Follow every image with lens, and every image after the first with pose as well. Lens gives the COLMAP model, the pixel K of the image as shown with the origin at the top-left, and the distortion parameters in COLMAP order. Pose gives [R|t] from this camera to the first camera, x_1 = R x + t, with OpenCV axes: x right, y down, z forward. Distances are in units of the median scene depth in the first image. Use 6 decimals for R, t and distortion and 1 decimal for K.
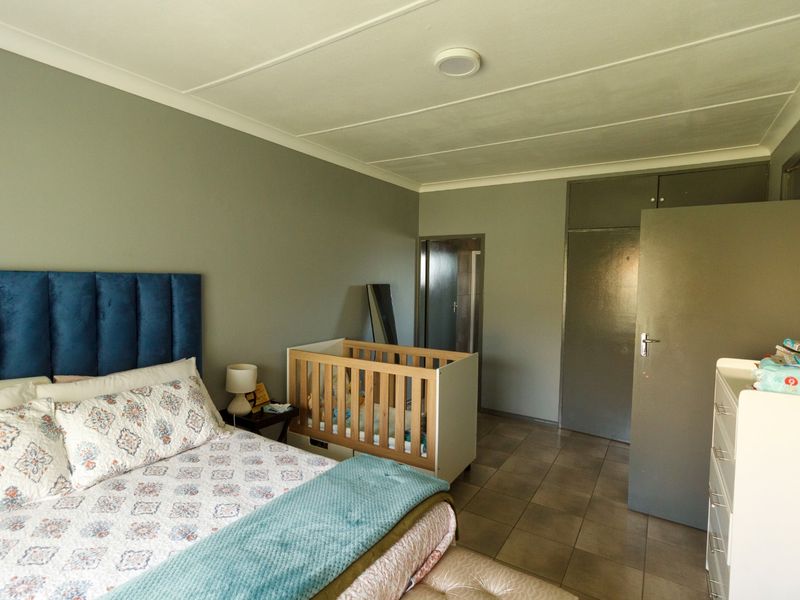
lens RADIAL K [[413.9, 0, 405.4], [0, 413.9, 295.1], [0, 0, 1]] dist [-0.004911, -0.001603]
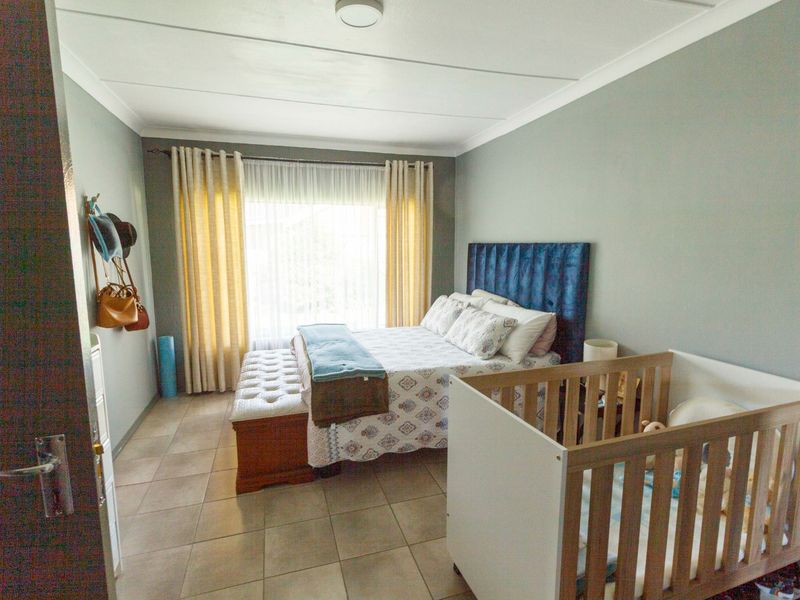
lens RADIAL K [[413.9, 0, 405.4], [0, 413.9, 295.1], [0, 0, 1]] dist [-0.004911, -0.001603]
pose [[-0.628338, 0.084223, -0.773368, 0.665426], [-0.039648, 0.989363, 0.139958, -0.050332], [0.776930, 0.118604, -0.618315, 1.367919]]
